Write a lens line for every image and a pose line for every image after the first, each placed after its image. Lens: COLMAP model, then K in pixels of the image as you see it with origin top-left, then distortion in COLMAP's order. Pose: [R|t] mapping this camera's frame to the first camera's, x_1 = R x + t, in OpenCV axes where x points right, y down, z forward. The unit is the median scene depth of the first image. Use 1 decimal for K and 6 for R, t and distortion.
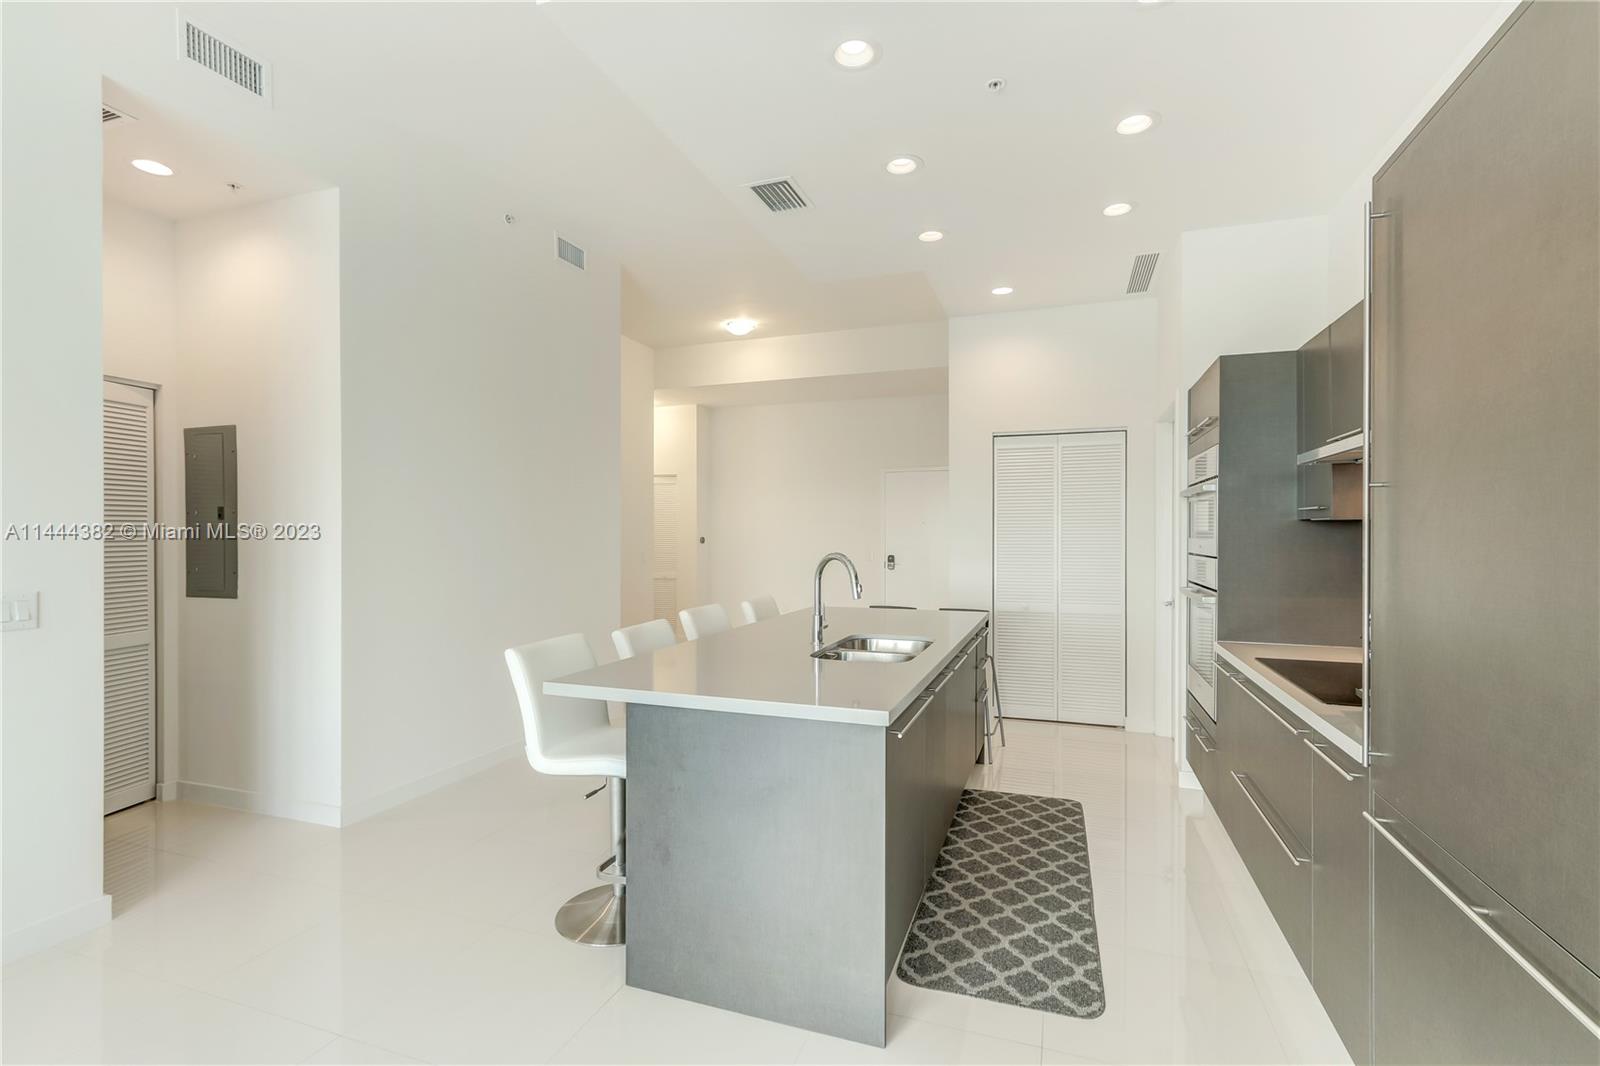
lens RADIAL K [[722.8, 0, 805.5], [0, 722.8, 534.8], [0, 0, 1]] dist [-0.001924, 0.000382]
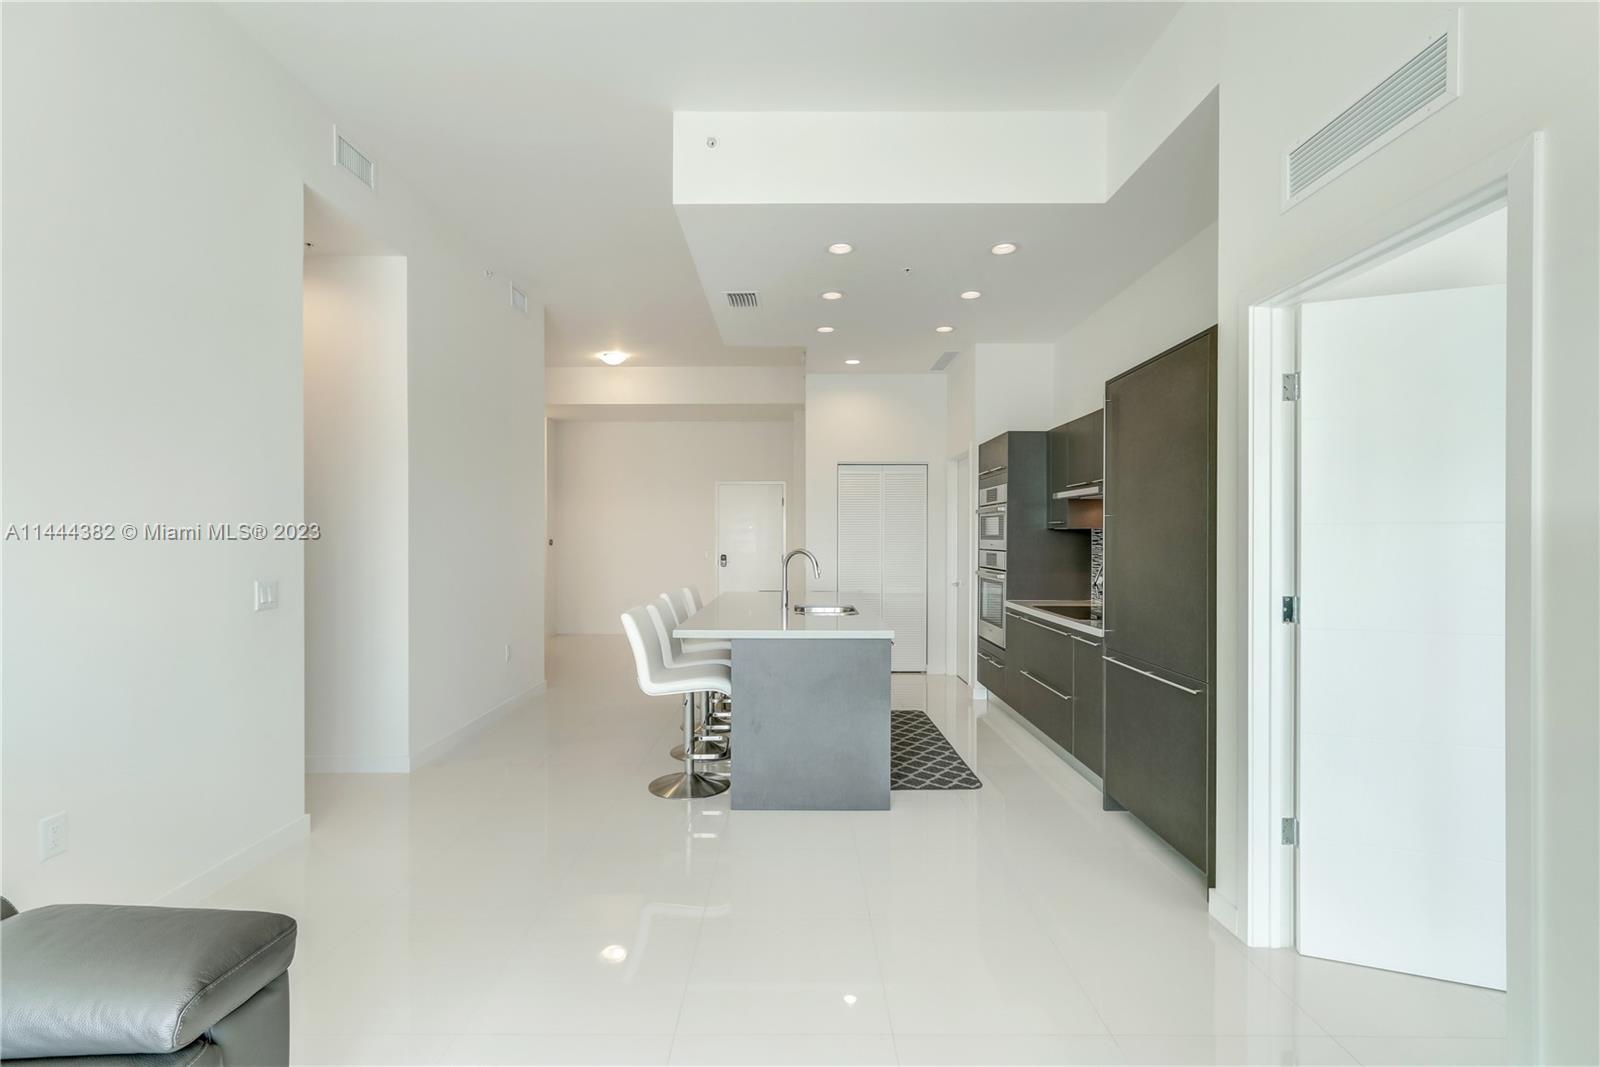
lens RADIAL K [[722.8, 0, 793.9], [0, 722.8, 543.0], [0, 0, 1]] dist [-0.001924, 0.000382]
pose [[0.941190, -0.002802, 0.337865, -0.462561], [0.000319, 0.999973, 0.007407, 0.000426], [-0.337876, -0.006864, 0.941165, -0.415228]]
